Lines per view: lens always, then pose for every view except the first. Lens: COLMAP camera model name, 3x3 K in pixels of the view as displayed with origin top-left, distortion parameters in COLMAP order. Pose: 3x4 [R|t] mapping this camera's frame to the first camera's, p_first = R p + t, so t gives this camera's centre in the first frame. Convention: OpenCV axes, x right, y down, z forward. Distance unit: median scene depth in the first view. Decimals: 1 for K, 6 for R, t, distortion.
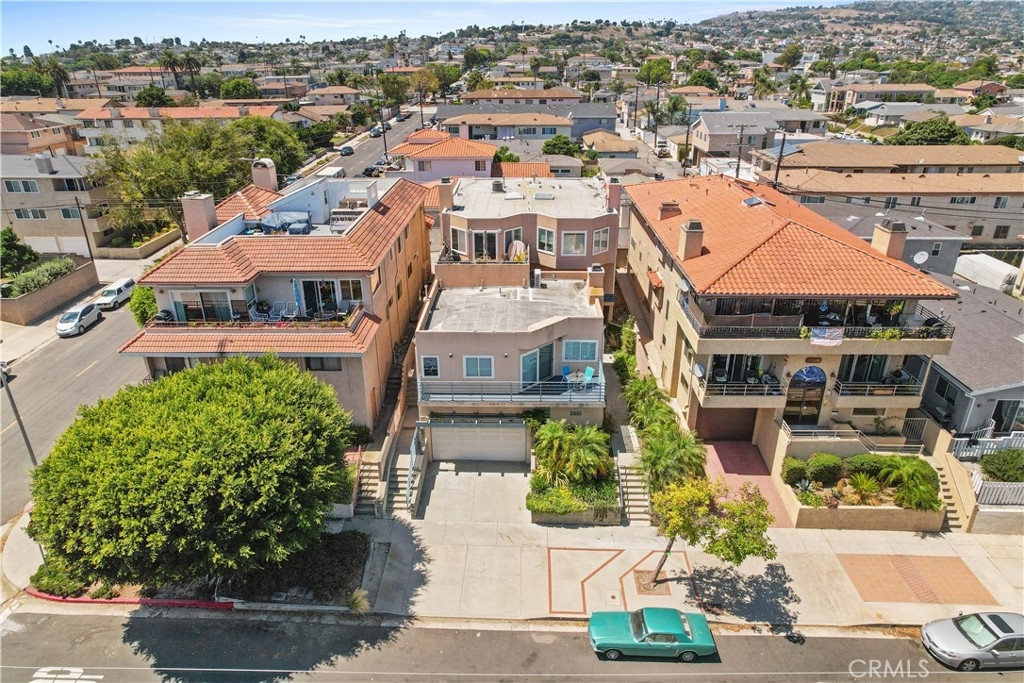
lens RADIAL K [[654.2, 0, 509.7], [0, 654.2, 347.6], [0, 0, 1]] dist [-0.083905, 0.073794]
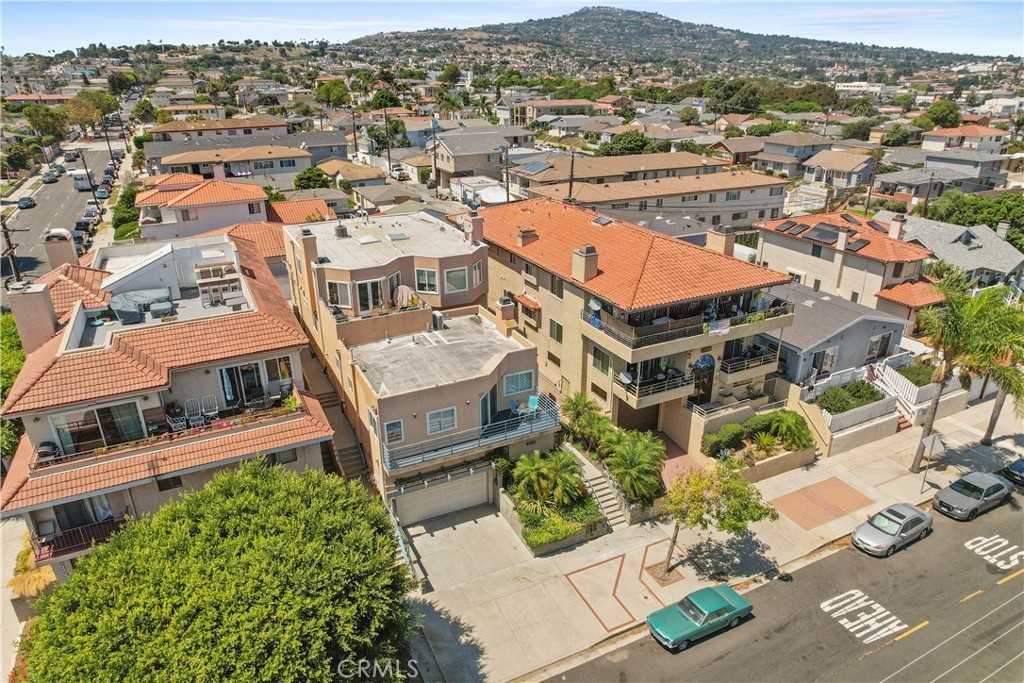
lens RADIAL K [[654.2, 0, 509.7], [0, 654.2, 347.6], [0, 0, 1]] dist [-0.083905, 0.073794]
pose [[0.884203, -0.183961, 0.429353, -0.338483], [0.194597, 0.980691, 0.019438, -0.072657], [-0.424638, 0.066364, 0.902928, 0.068386]]
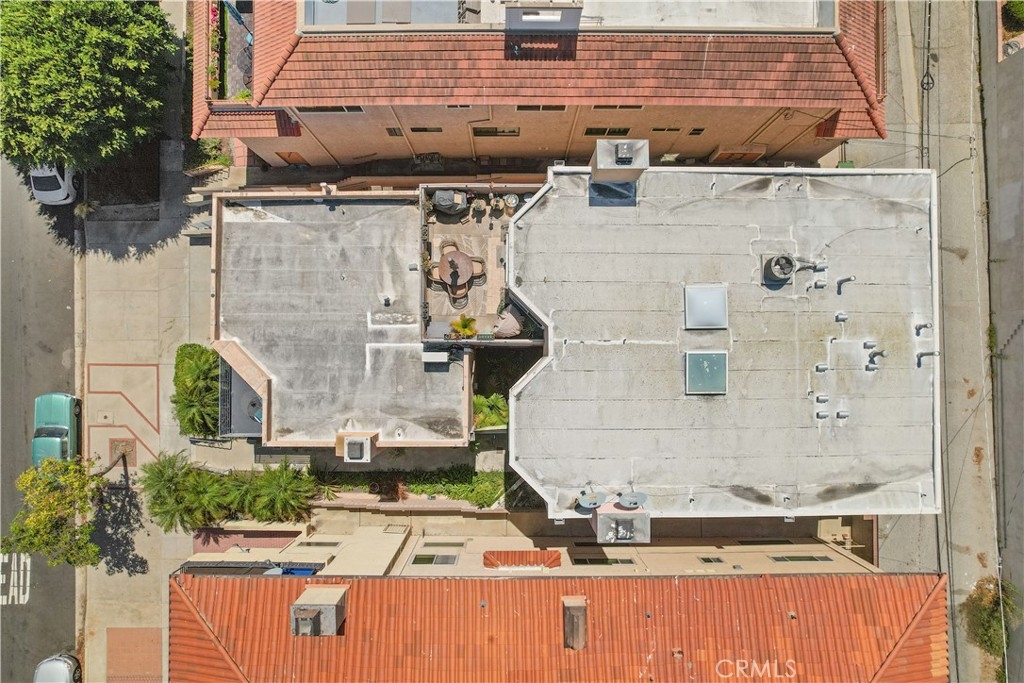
lens RADIAL K [[654.2, 0, 509.7], [0, 654.2, 347.6], [0, 0, 1]] dist [-0.083905, 0.073794]
pose [[0.024407, 0.999575, -0.015920, 0.053453], [-0.419749, 0.024700, 0.907304, -0.789905], [0.907312, -0.015462, 0.420173, 0.927404]]
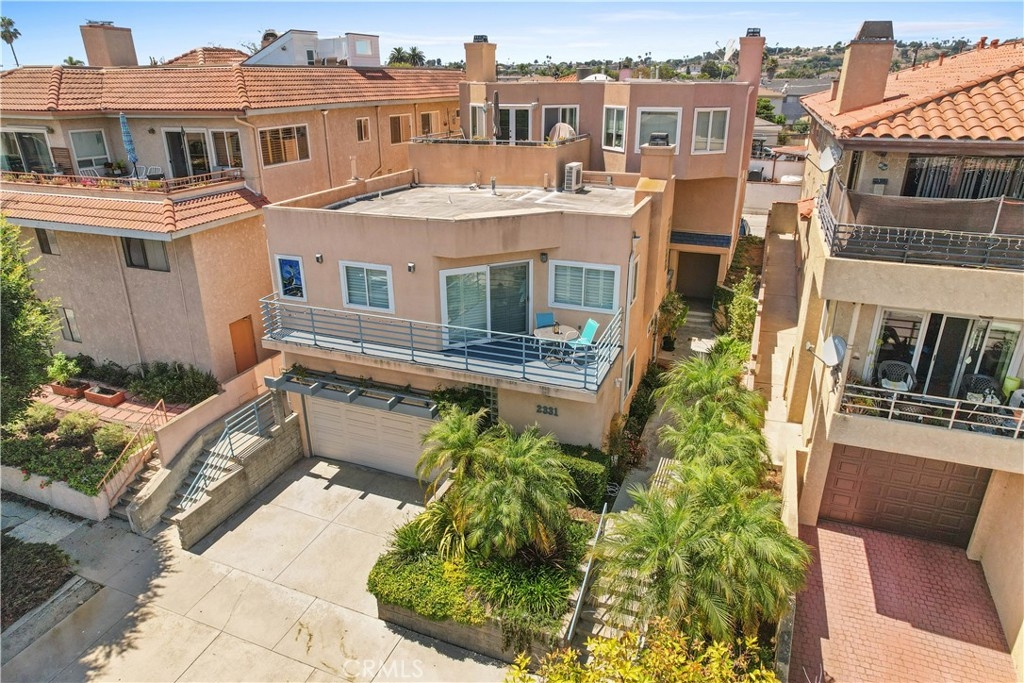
lens RADIAL K [[654.2, 0, 509.7], [0, 654.2, 347.6], [0, 0, 1]] dist [-0.083905, 0.073794]
pose [[0.939476, 0.131904, -0.316207, 0.216493], [-0.143646, 0.989530, -0.014006, 0.064692], [0.311049, 0.058580, 0.948587, 0.523726]]
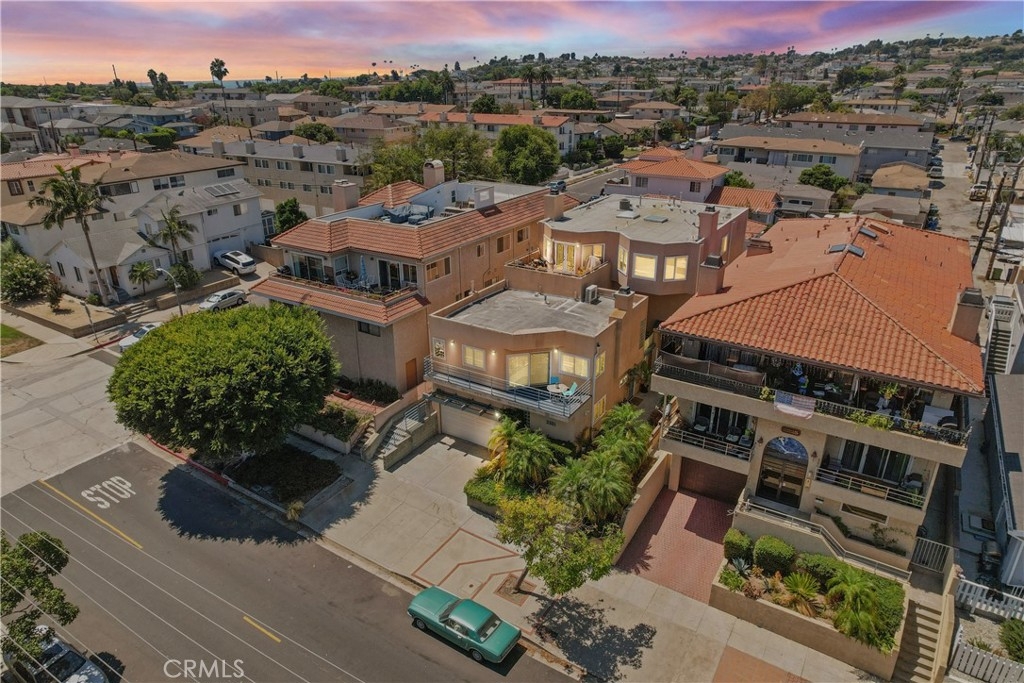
lens RADIAL K [[654.2, 0, 509.7], [0, 654.2, 347.6], [0, 0, 1]] dist [-0.083905, 0.073794]
pose [[0.856670, 0.204298, -0.473687, 0.499939], [-0.213822, 0.976268, 0.034359, -0.036110], [0.469465, 0.071851, 0.880023, 0.051157]]
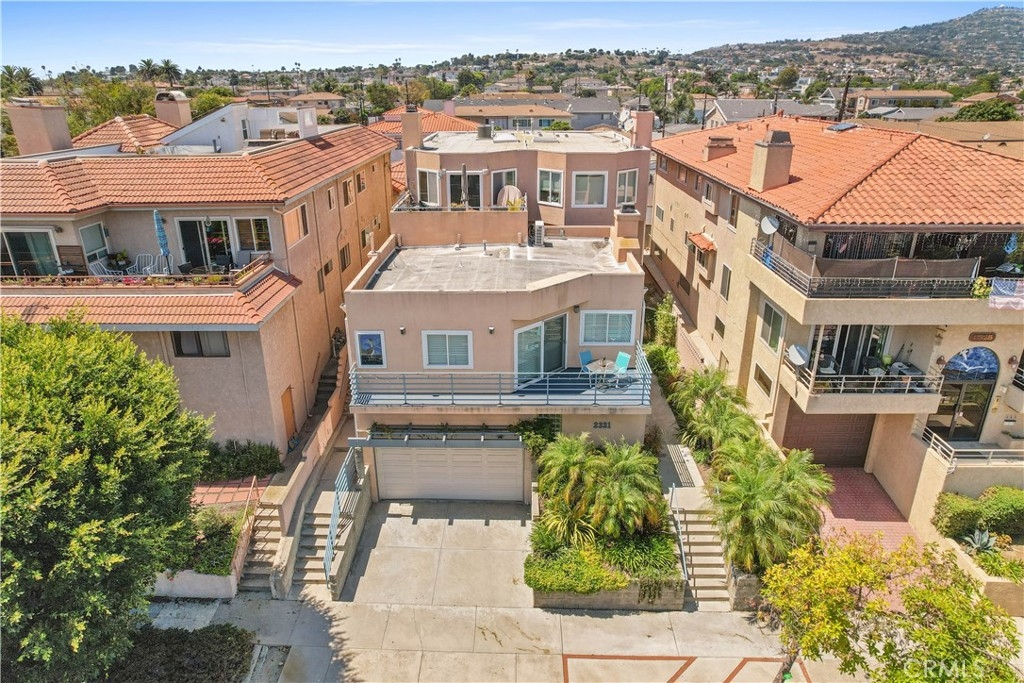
lens RADIAL K [[654.2, 0, 509.7], [0, 654.2, 347.6], [0, 0, 1]] dist [-0.083905, 0.073794]
pose [[0.999971, -0.001689, 0.007462, 0.006767], [0.002008, 0.999072, -0.043034, 0.051900], [-0.007382, 0.043047, 0.999046, 0.358745]]
